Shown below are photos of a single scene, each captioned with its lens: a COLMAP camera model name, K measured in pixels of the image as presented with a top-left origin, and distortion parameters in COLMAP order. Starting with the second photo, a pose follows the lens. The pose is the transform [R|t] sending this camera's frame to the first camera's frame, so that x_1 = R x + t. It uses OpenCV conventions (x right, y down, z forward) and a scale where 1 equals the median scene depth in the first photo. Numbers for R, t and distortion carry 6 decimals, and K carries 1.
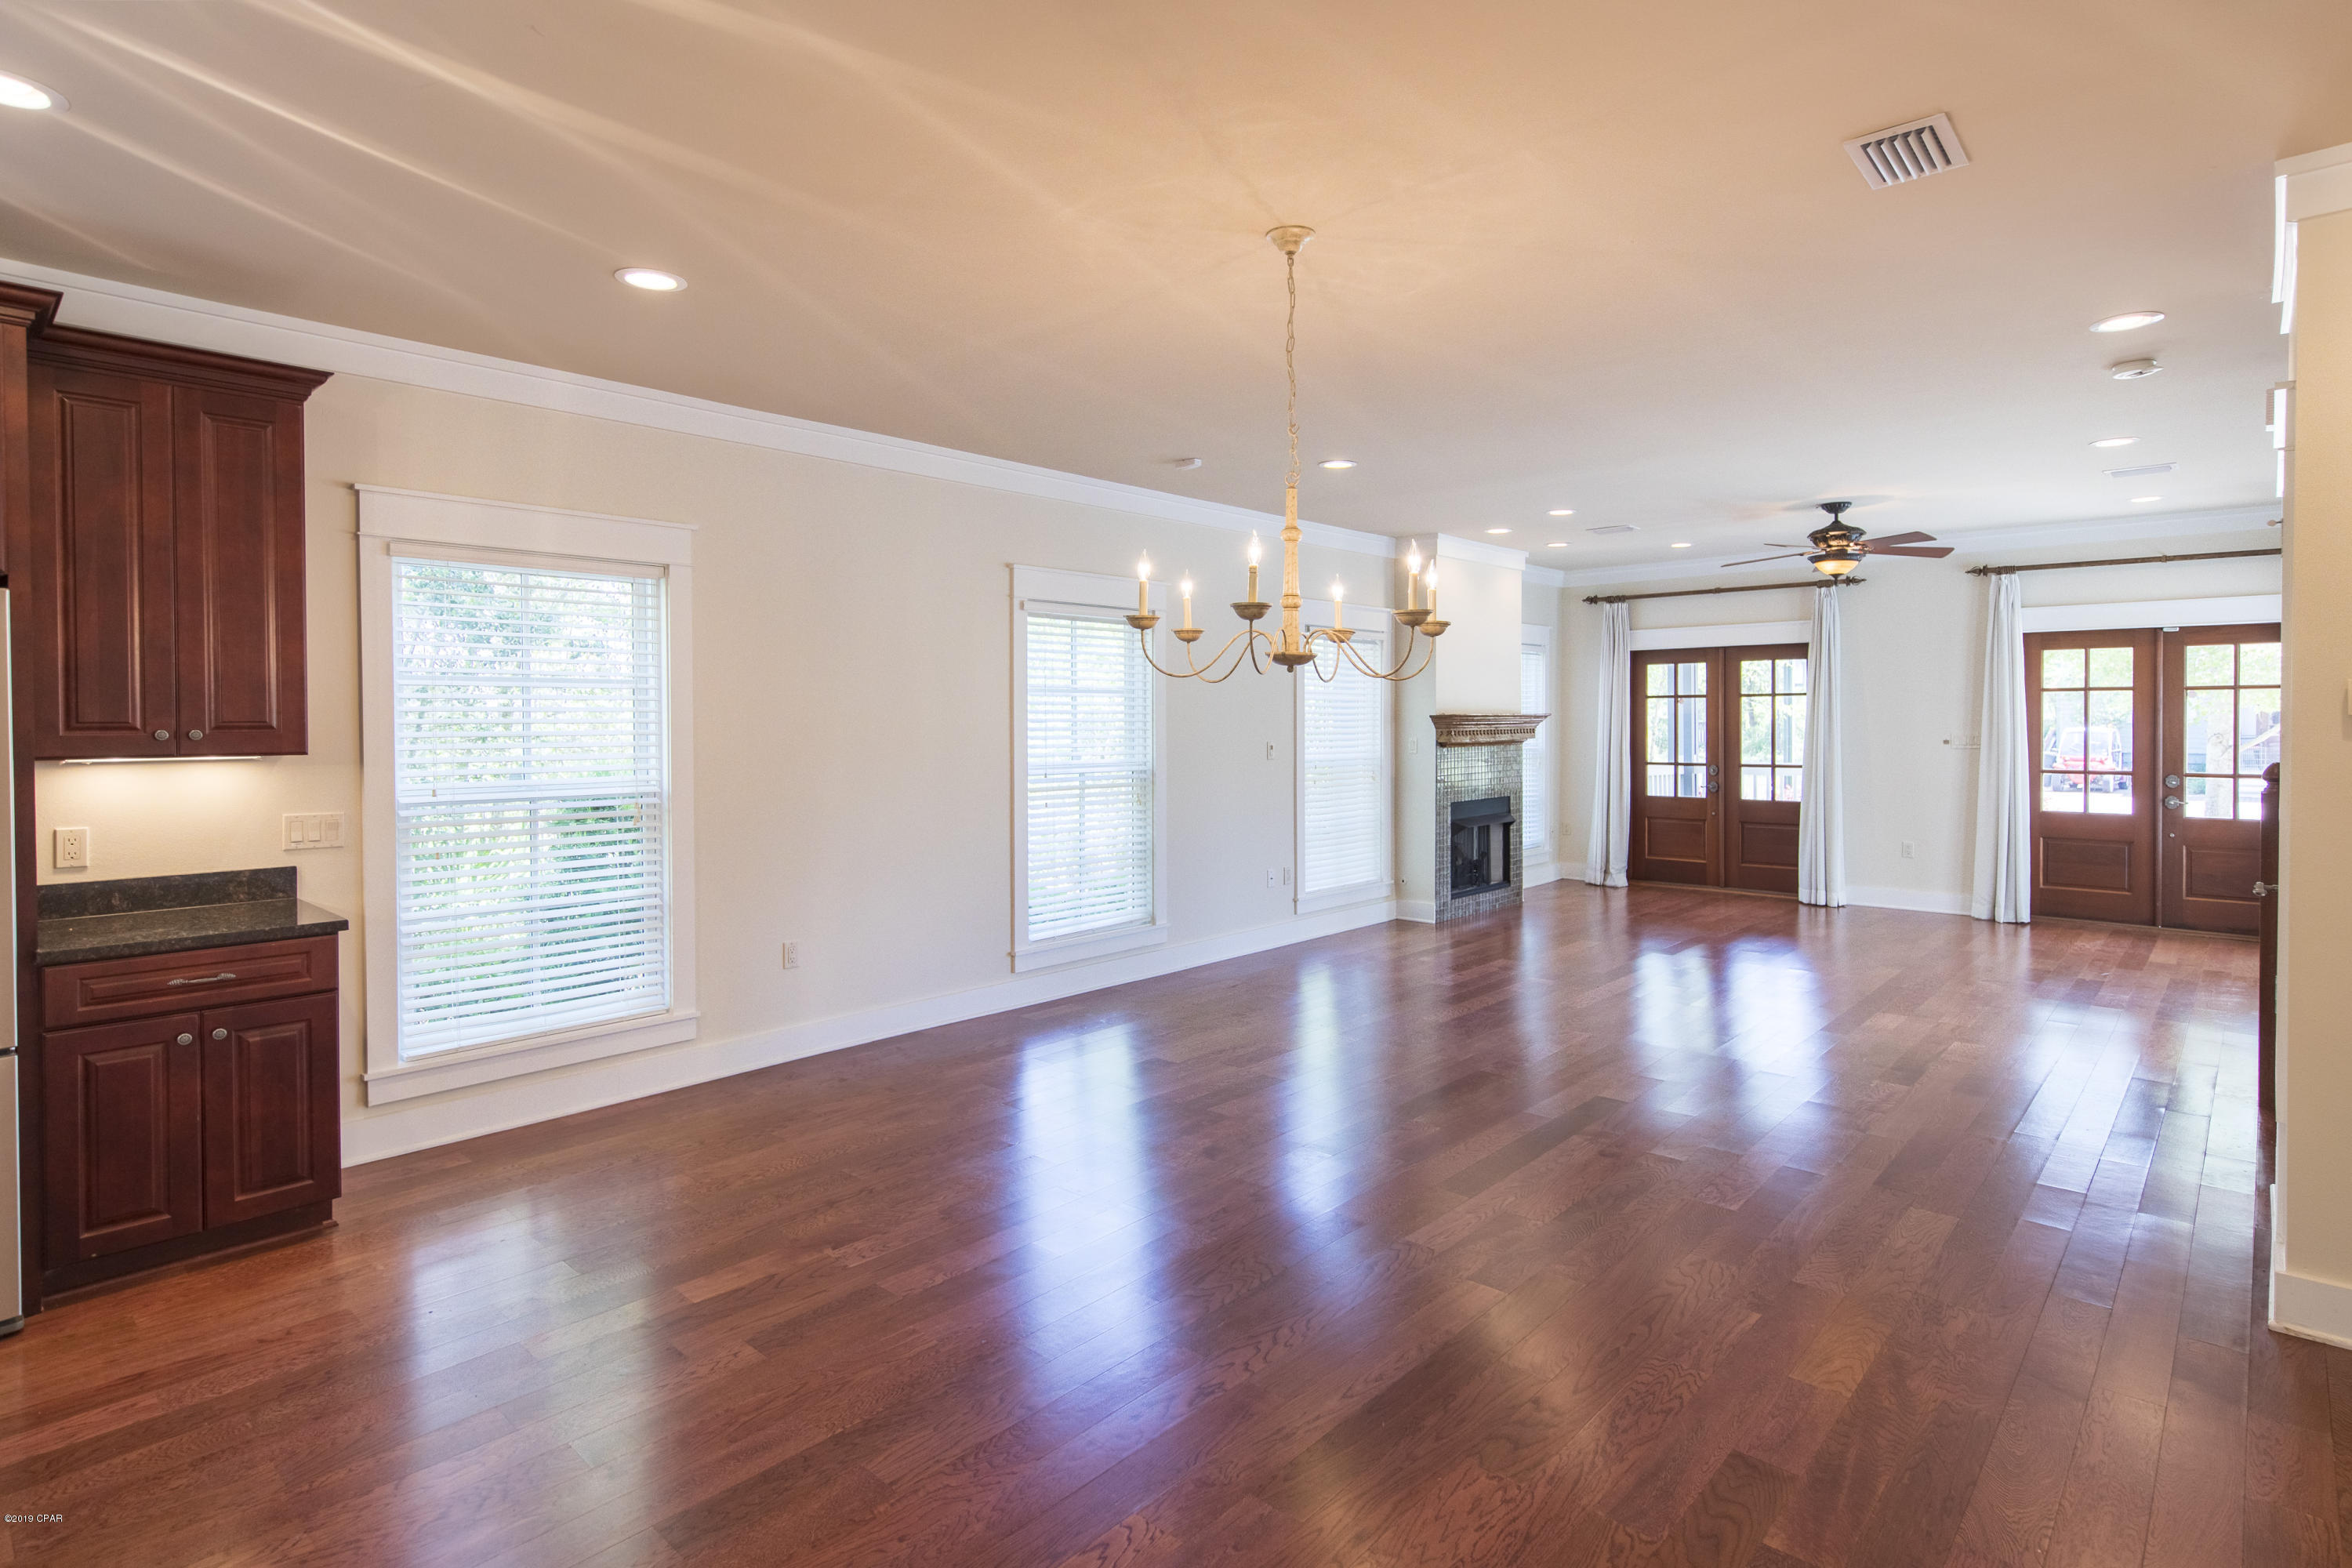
lens RADIAL K [[1230.2, 0, 1183.8], [0, 1230.2, 732.6], [0, 0, 1]] dist [0.009086, -0.001103]
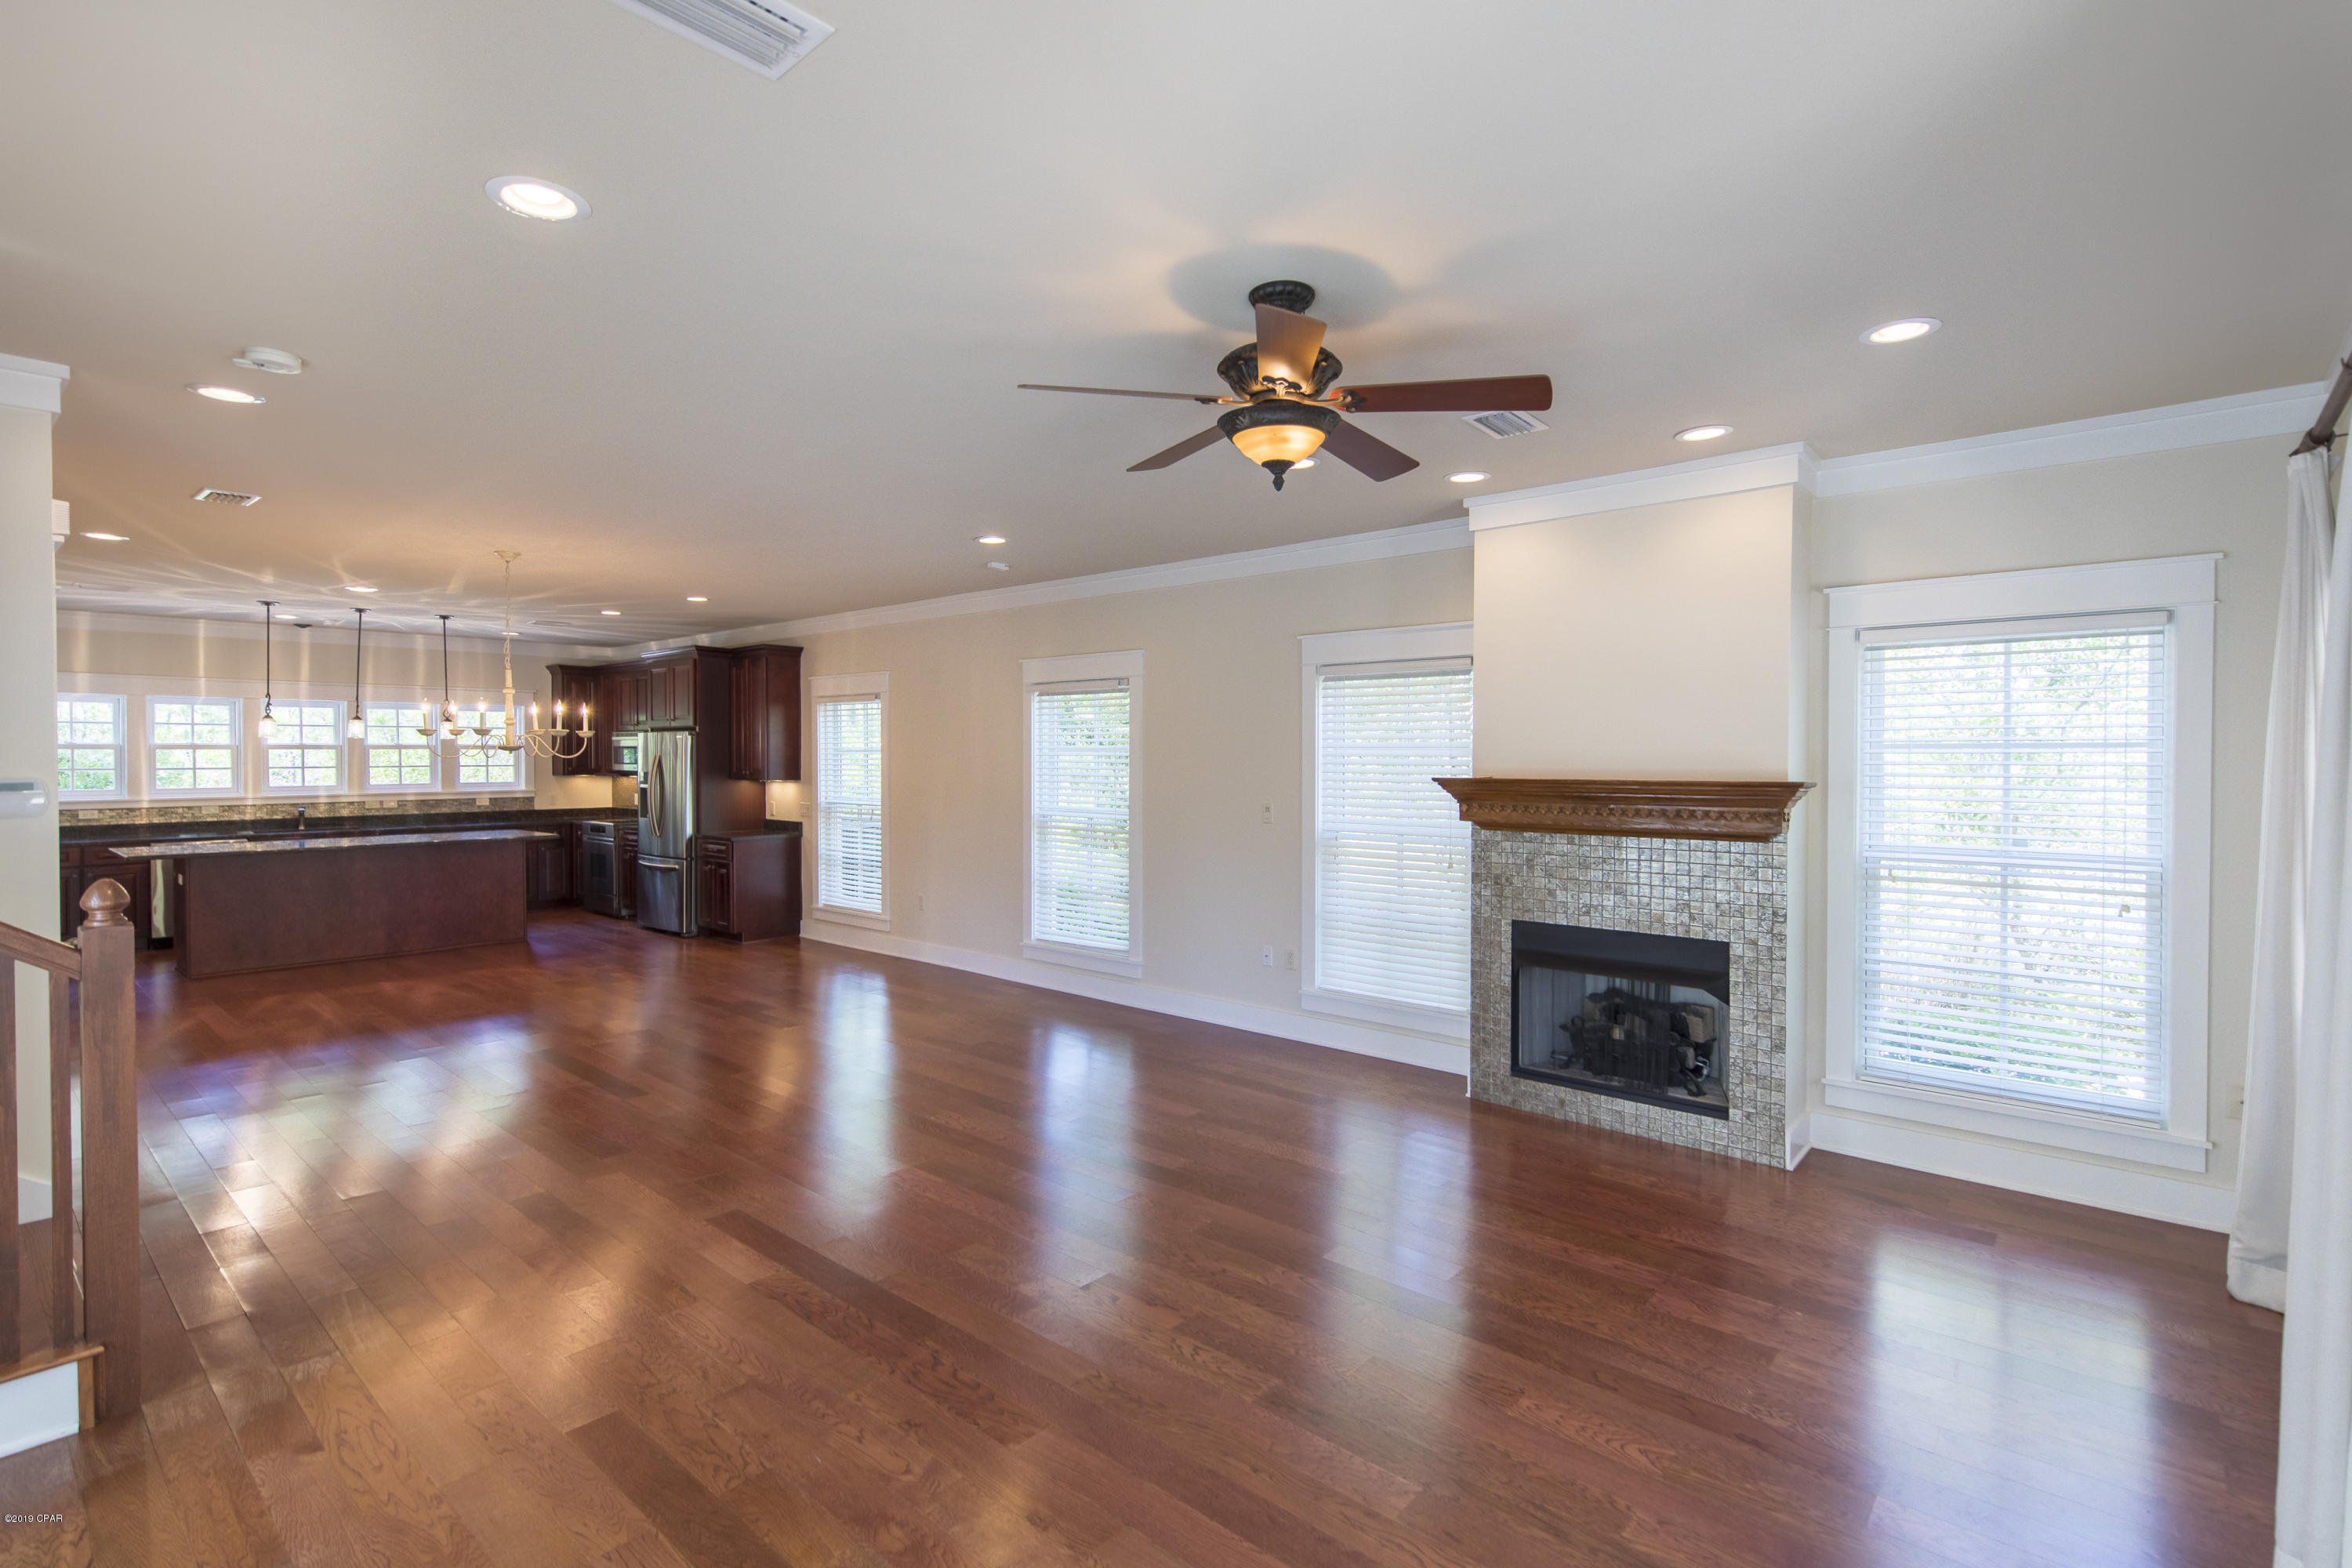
lens RADIAL K [[1117.1, 0, 1180.6], [0, 1117.1, 769.7], [0, 0, 1]] dist [0.016491, -0.006055]
pose [[-0.002555, 0.014030, -0.999898, 0.819558], [-0.015581, 0.999780, 0.014069, -0.025418], [0.999875, 0.015615, -0.002336, 0.872207]]
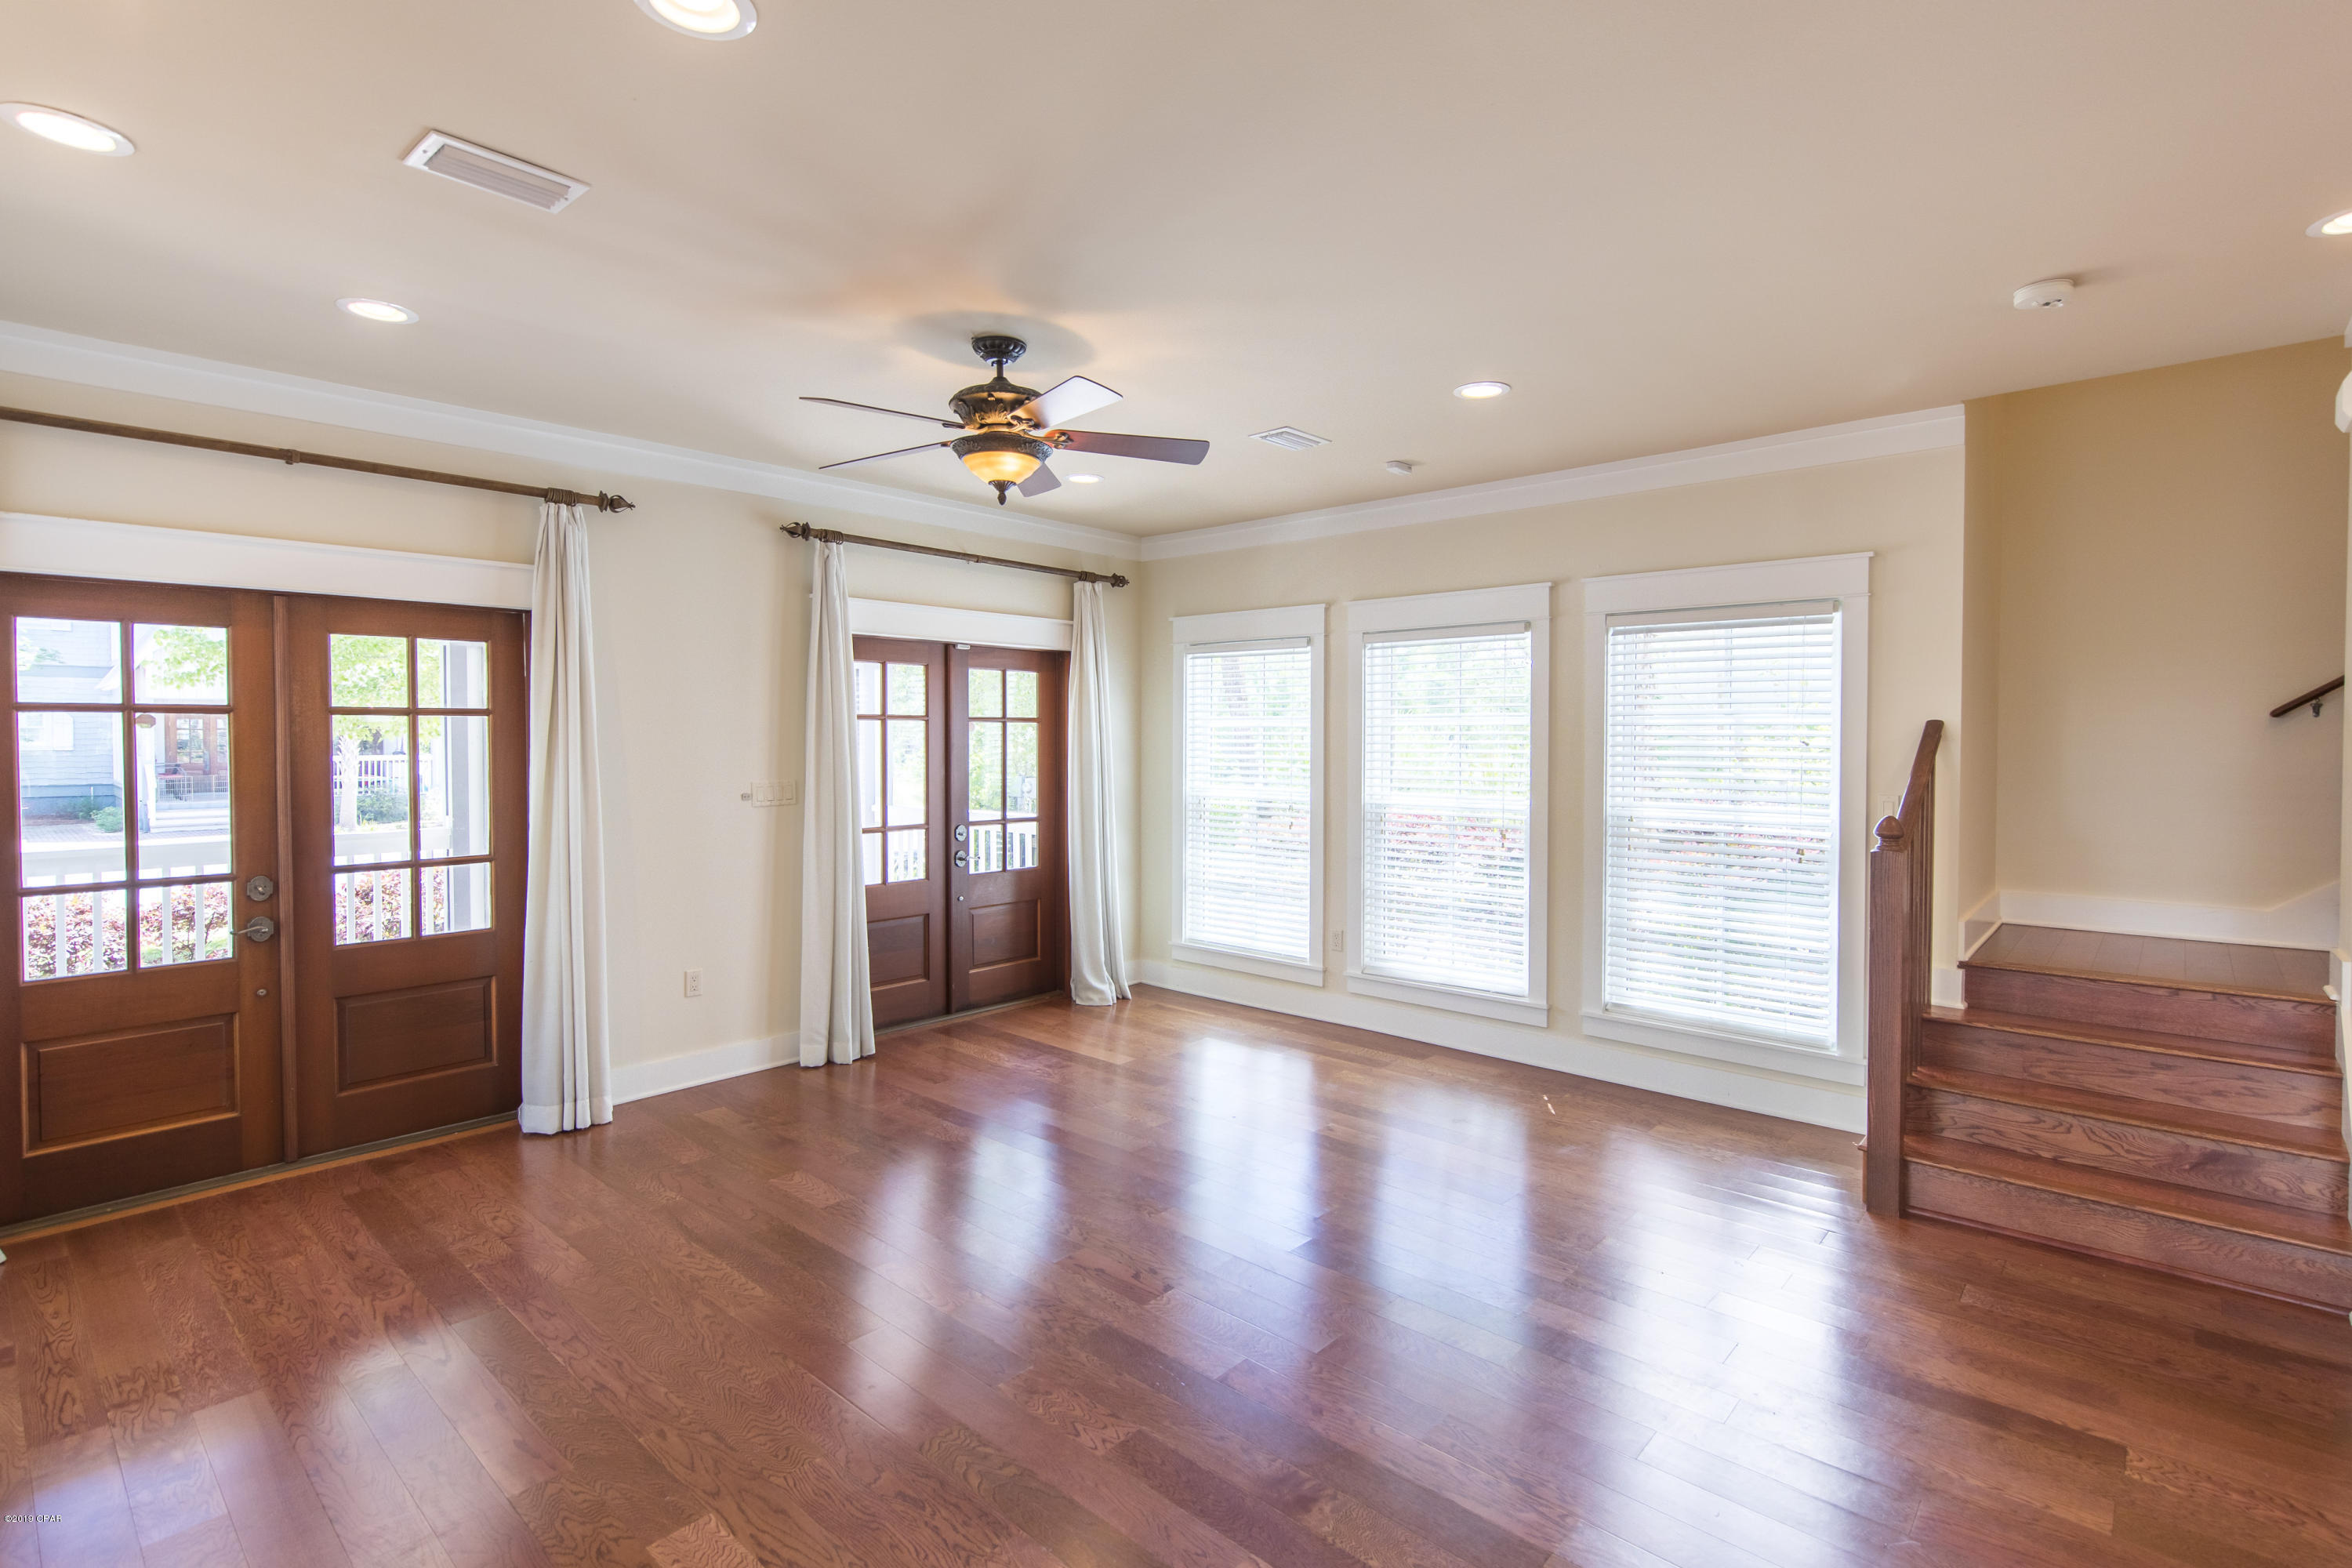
lens RADIAL K [[1117.1, 0, 1192.9], [0, 1117.1, 751.5], [0, 0, 1]] dist [0.016491, -0.006055]
pose [[-0.007155, -0.008671, 0.999937, 0.057979], [0.013101, 0.999876, 0.008764, -0.018161], [-0.999889, 0.013163, -0.007040, 0.833350]]
